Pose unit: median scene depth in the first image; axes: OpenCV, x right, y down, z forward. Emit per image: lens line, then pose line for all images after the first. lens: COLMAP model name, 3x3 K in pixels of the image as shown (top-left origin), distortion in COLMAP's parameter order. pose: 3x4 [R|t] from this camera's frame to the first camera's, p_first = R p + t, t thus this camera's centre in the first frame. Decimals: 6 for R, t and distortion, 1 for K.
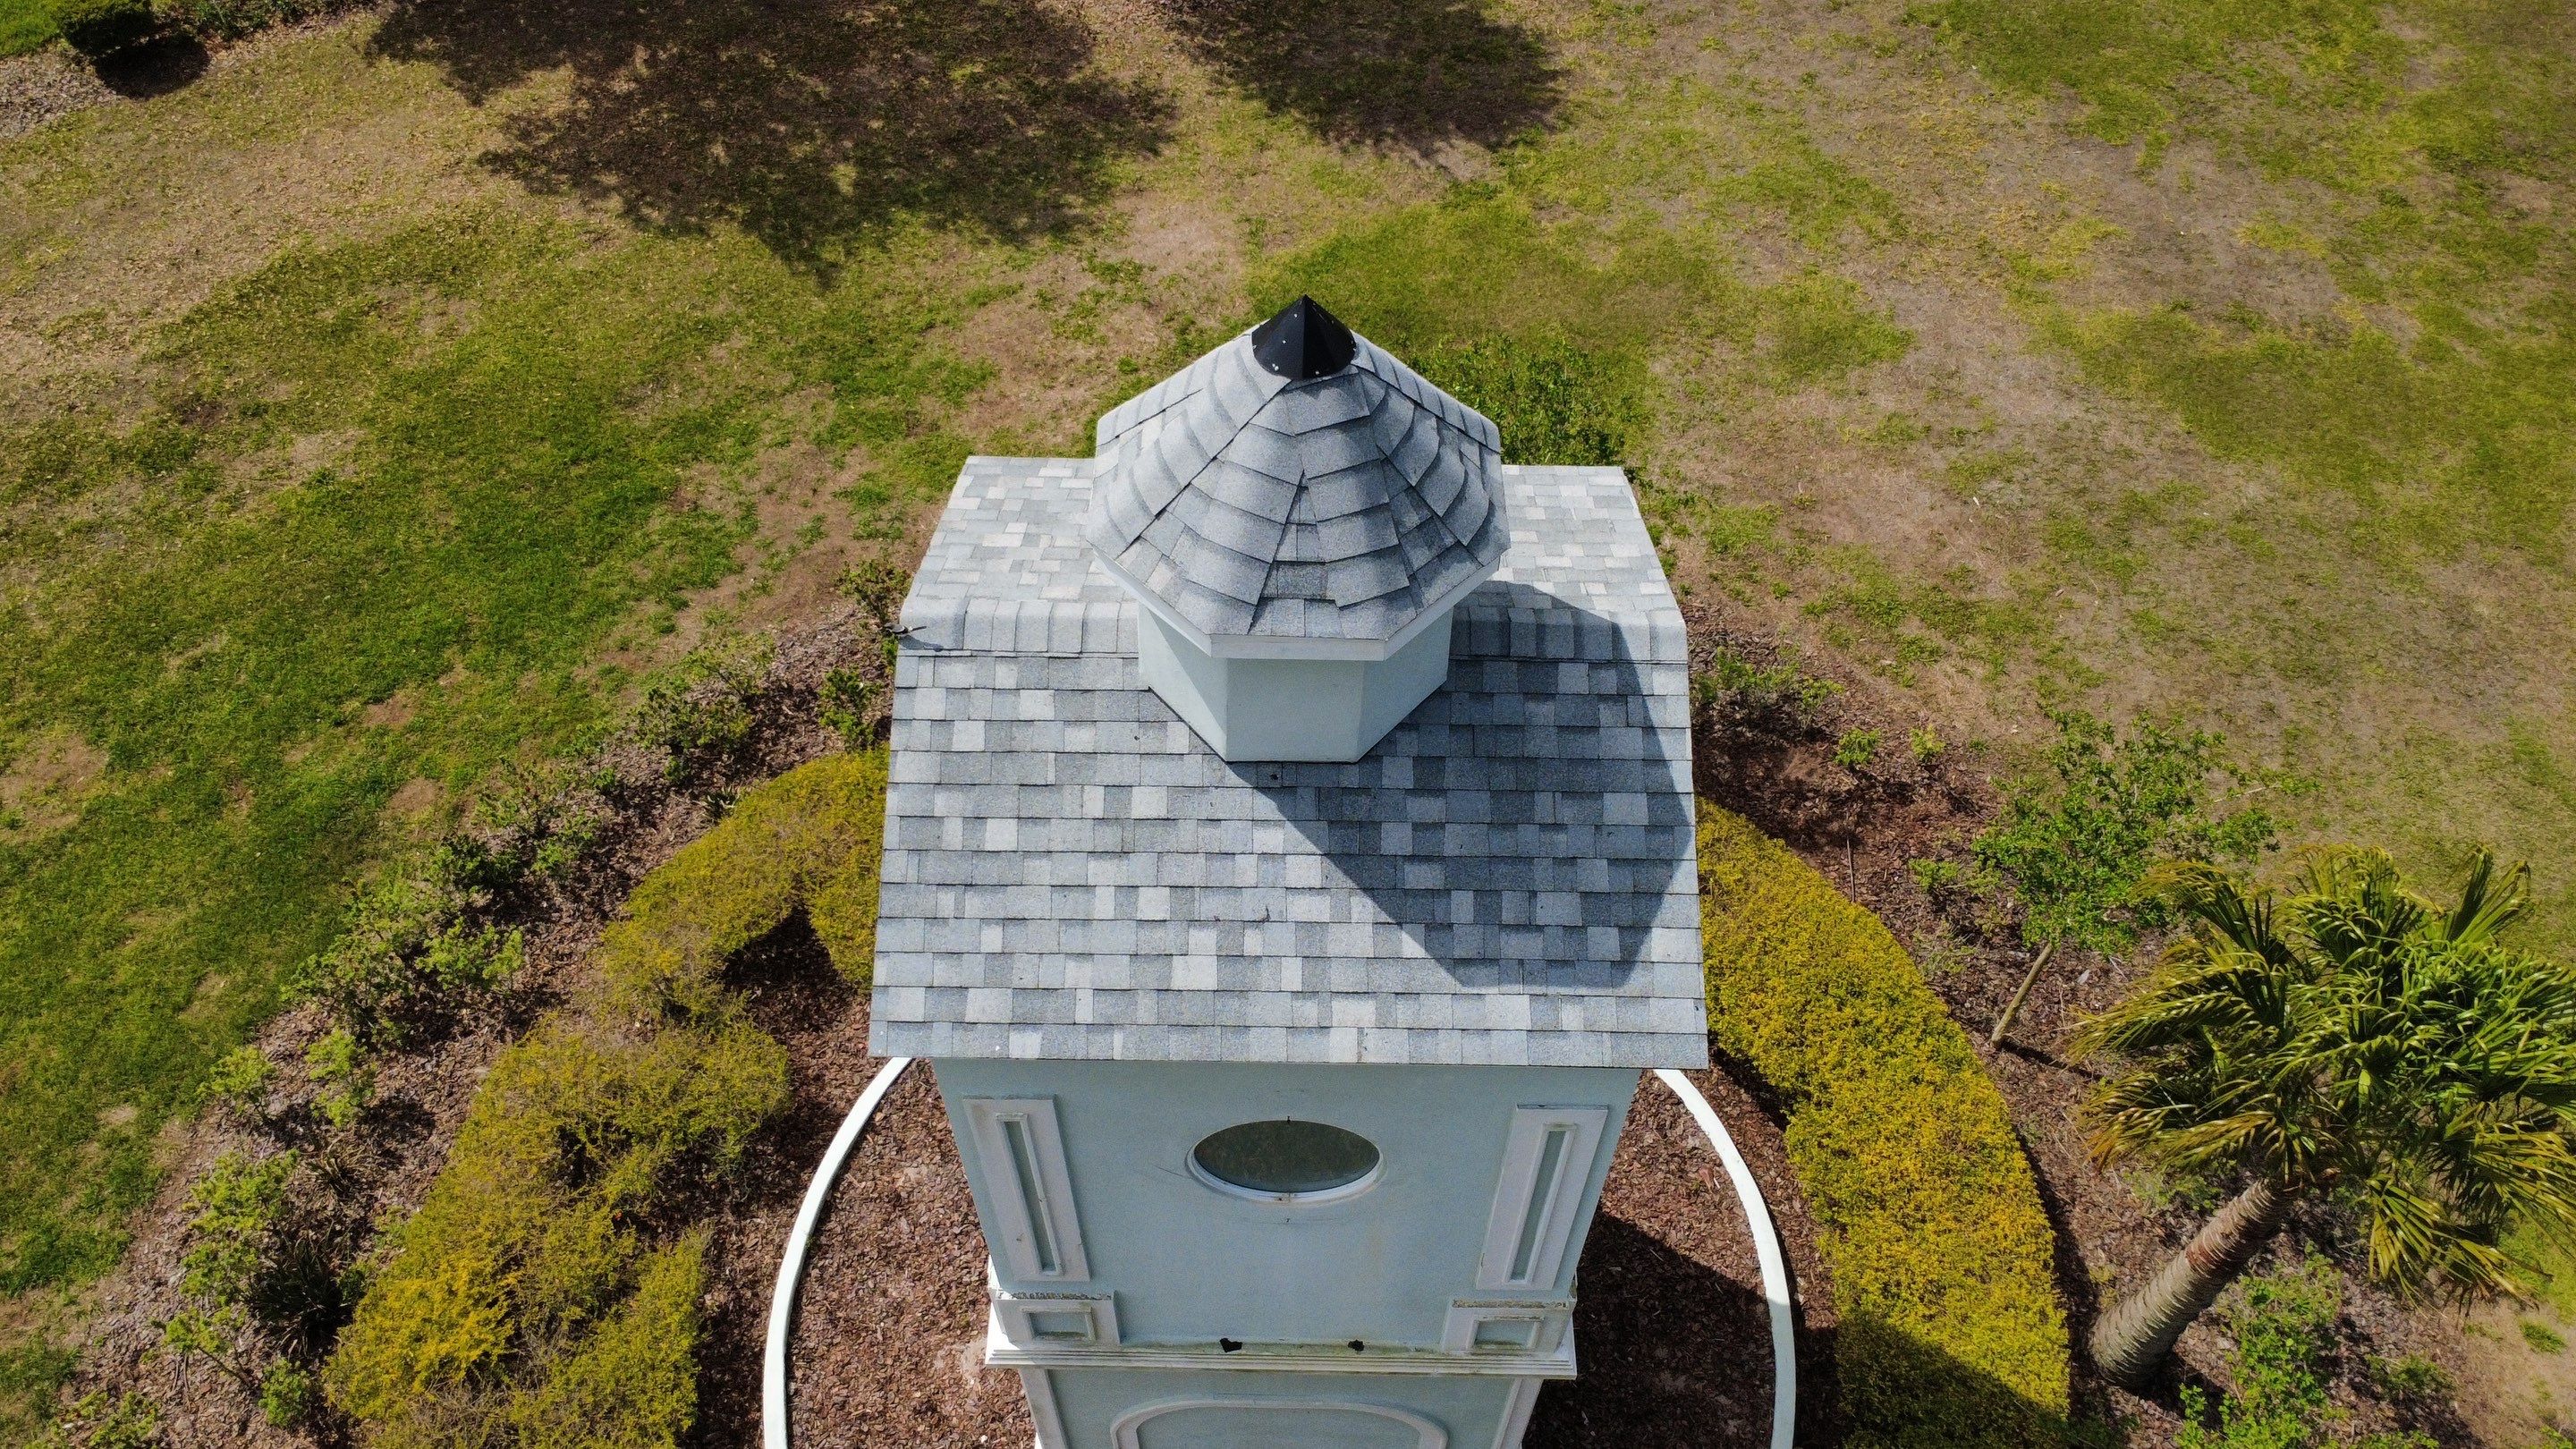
lens RADIAL K [[1877.6, 0, 1284.0], [0, 1877.6, 719.5], [0, 0, 1]] dist [-0.002746, 0.004175]
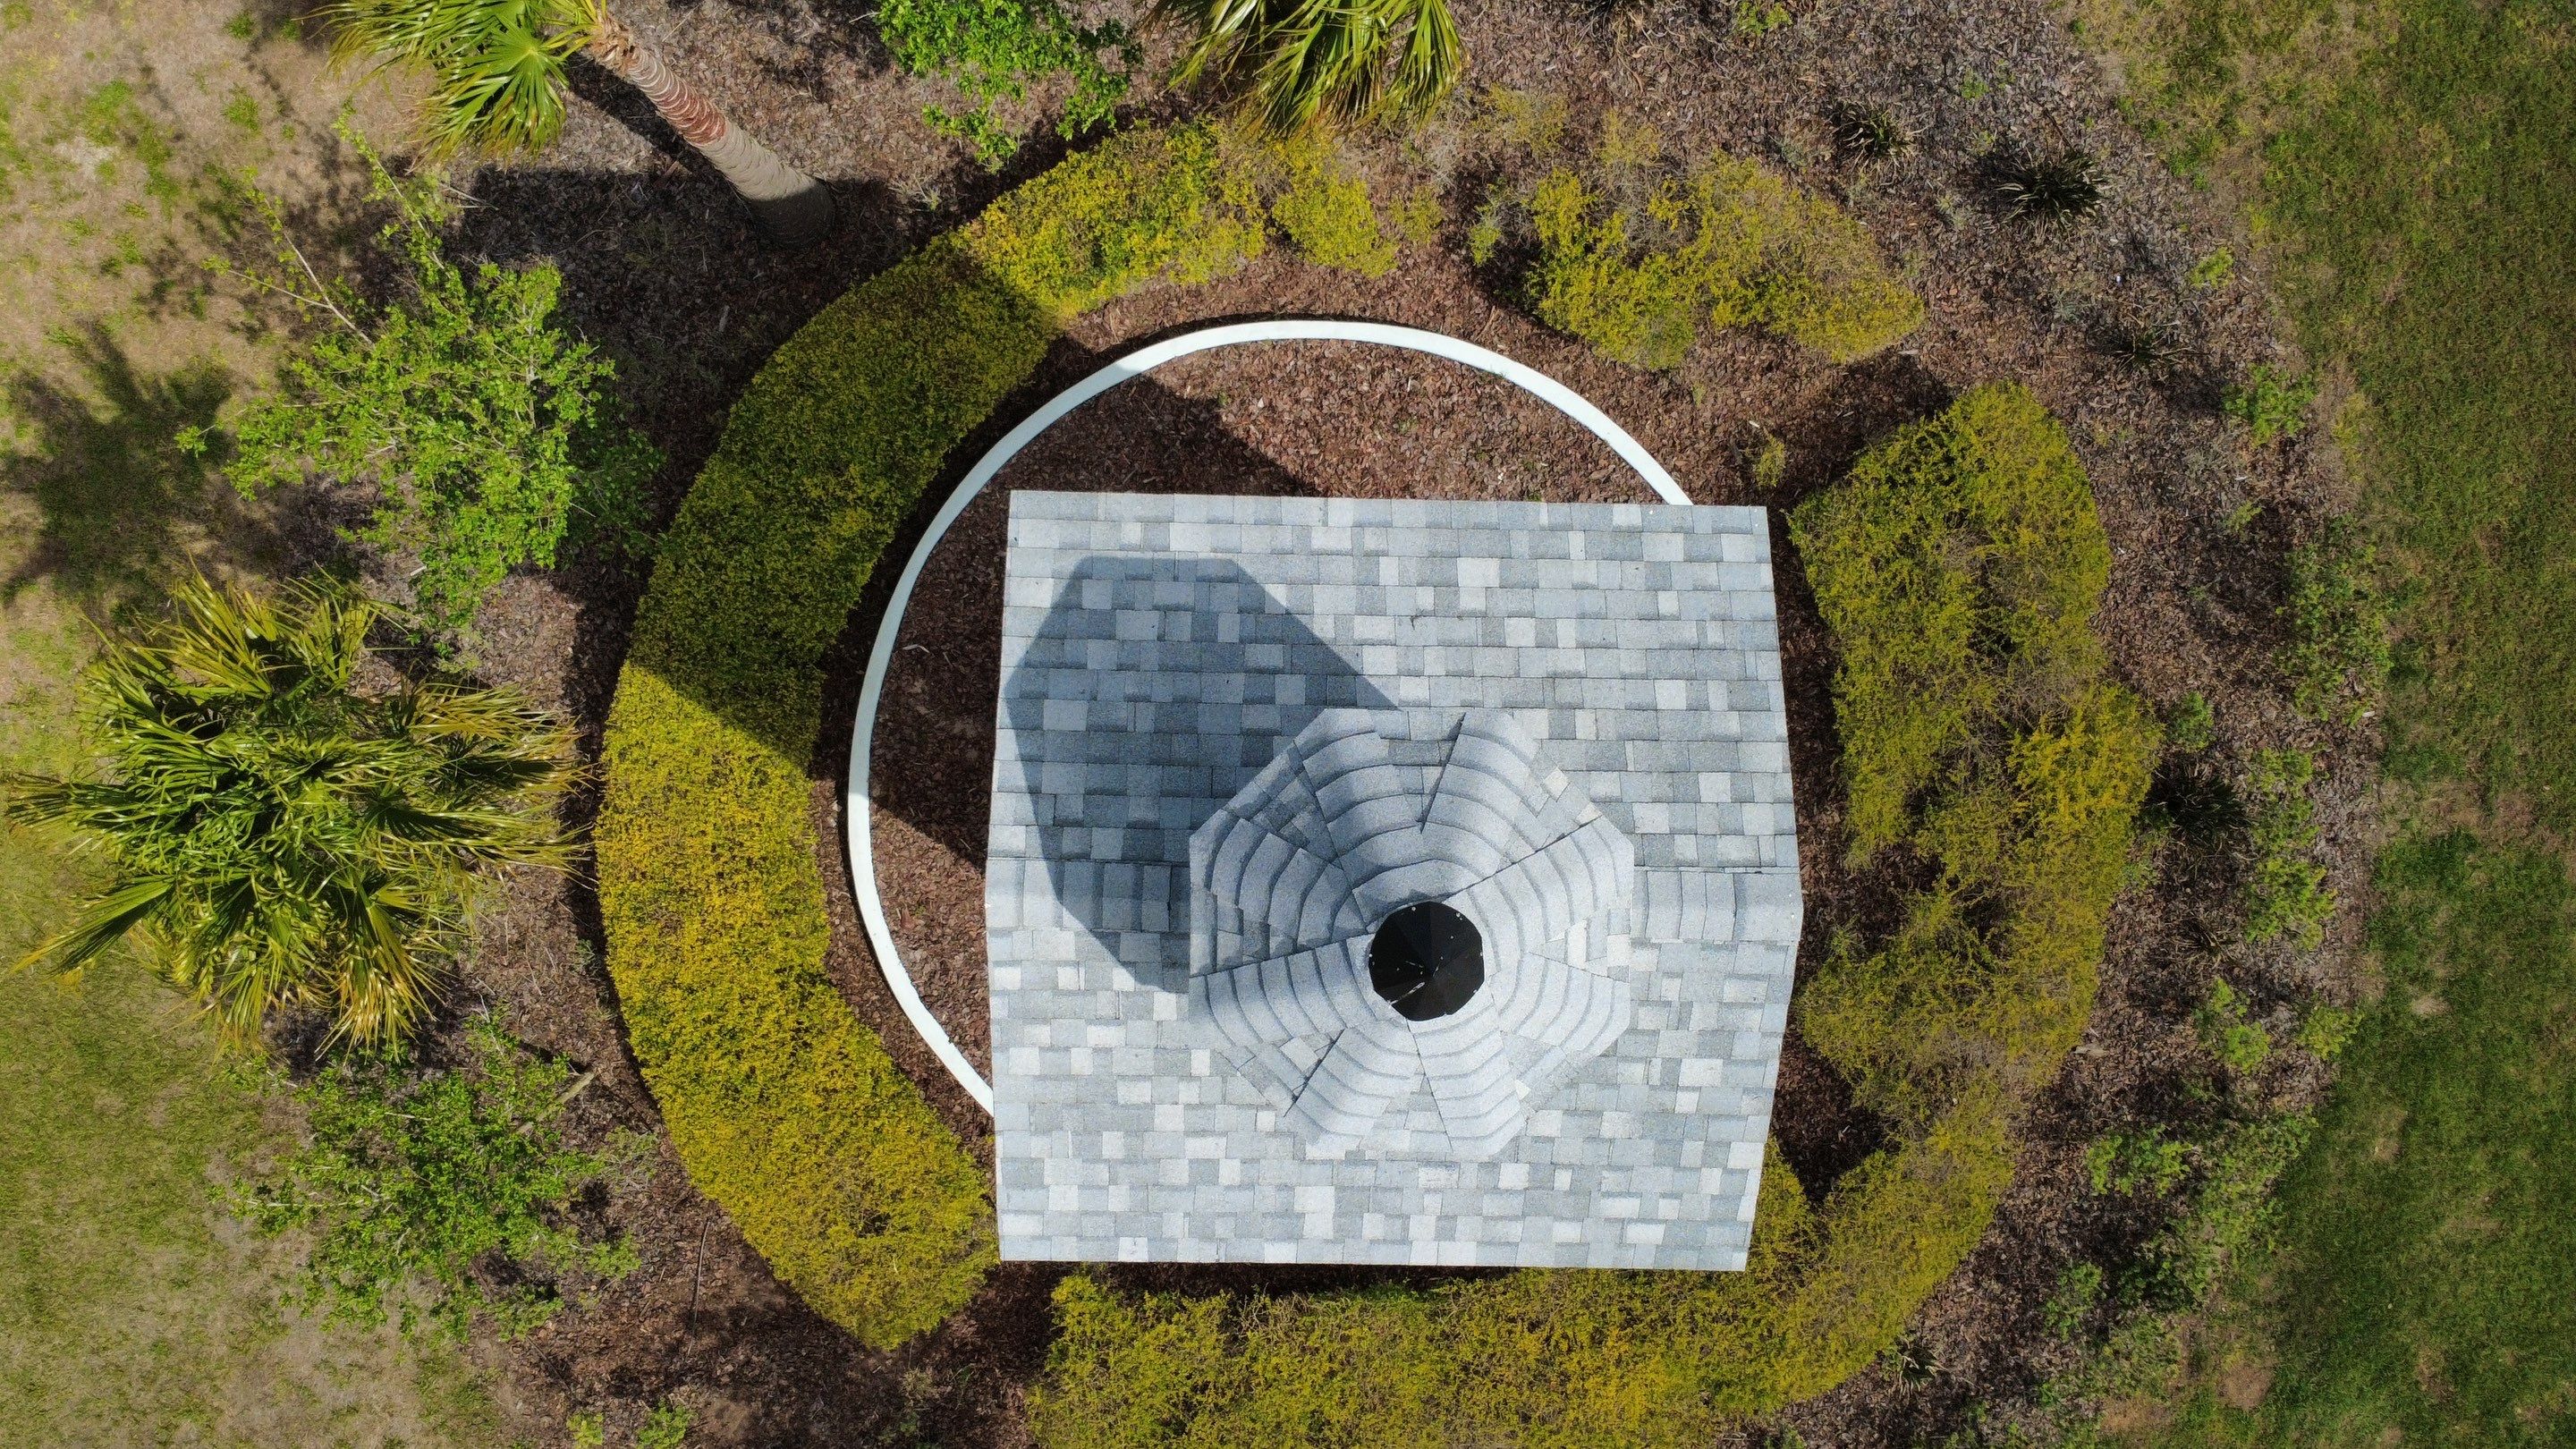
lens RADIAL K [[1877.6, 0, 1284.0], [0, 1877.6, 719.5], [0, 0, 1]] dist [-0.002746, 0.004175]
pose [[-0.999512, -0.007231, -0.030381, 0.049438], [-0.012443, -0.800070, 0.599777, -0.297339], [-0.028644, 0.599863, 0.799590, 0.096481]]
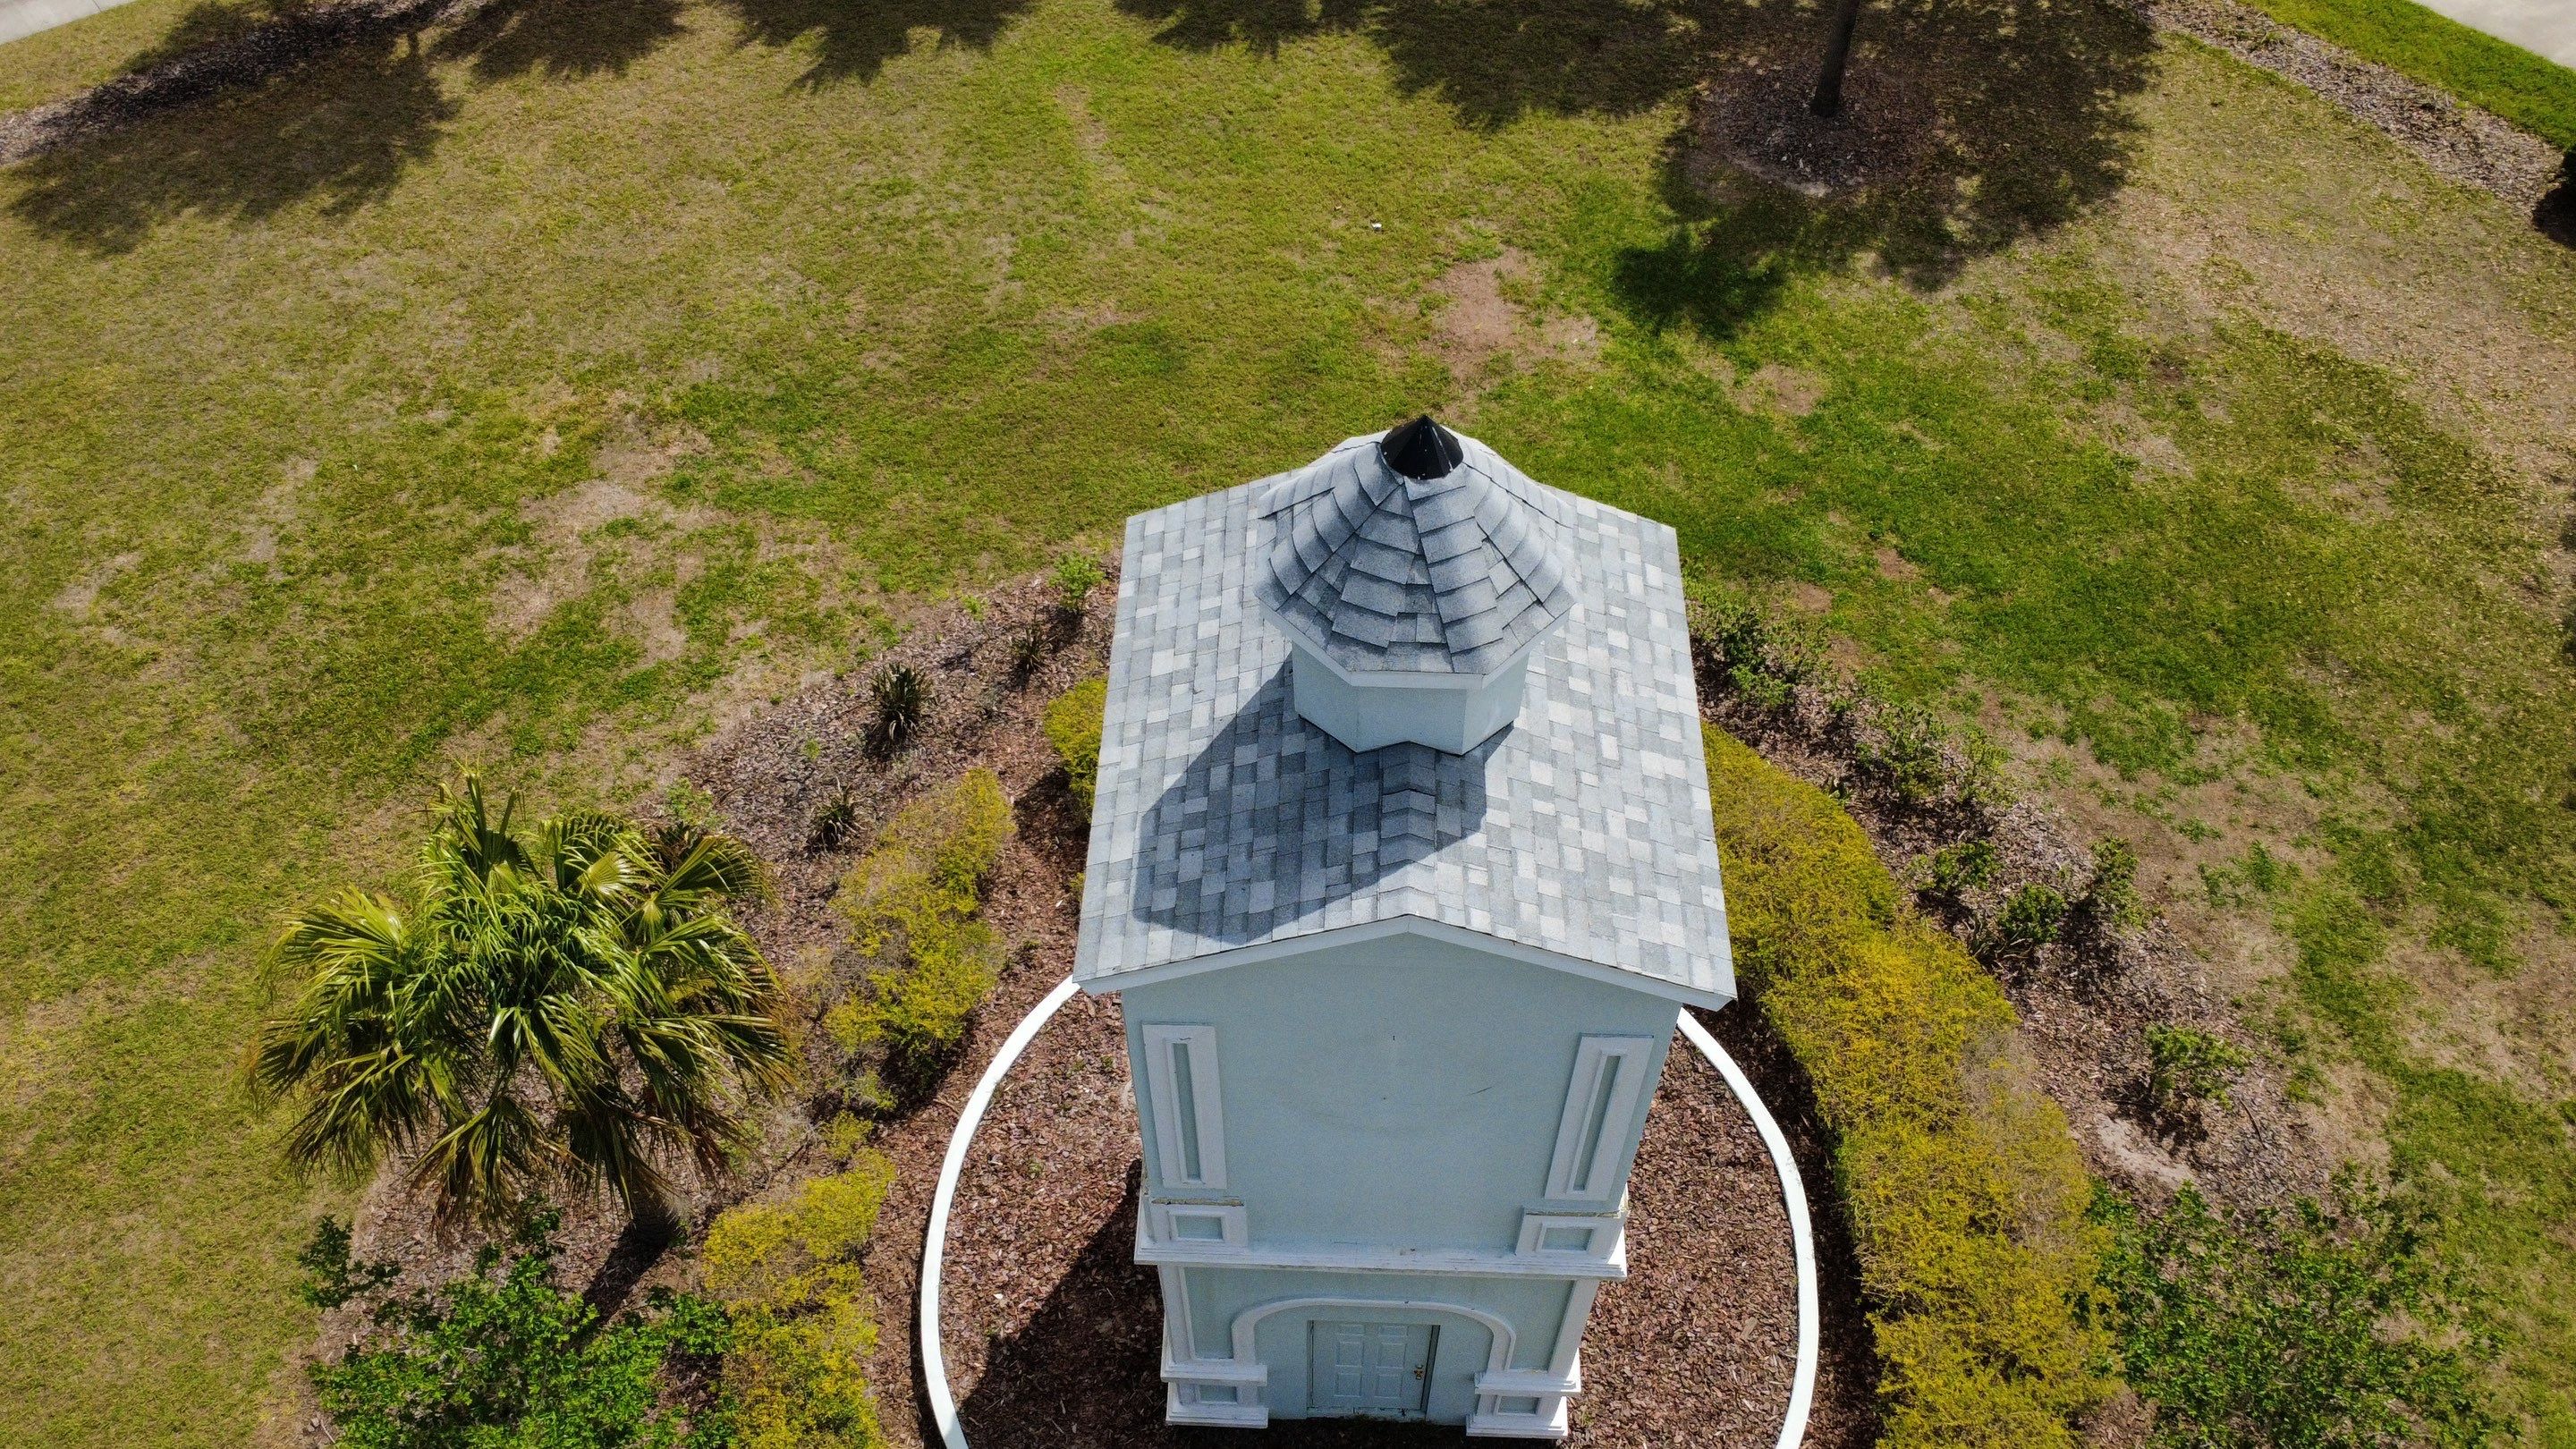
lens RADIAL K [[1877.6, 0, 1284.0], [0, 1877.6, 719.5], [0, 0, 1]] dist [-0.002746, 0.004175]
pose [[-0.021820, 0.778066, -0.627804, 0.452955], [-0.780399, 0.379247, 0.497141, -0.324741], [0.624901, 0.500785, 0.598927, 0.112776]]
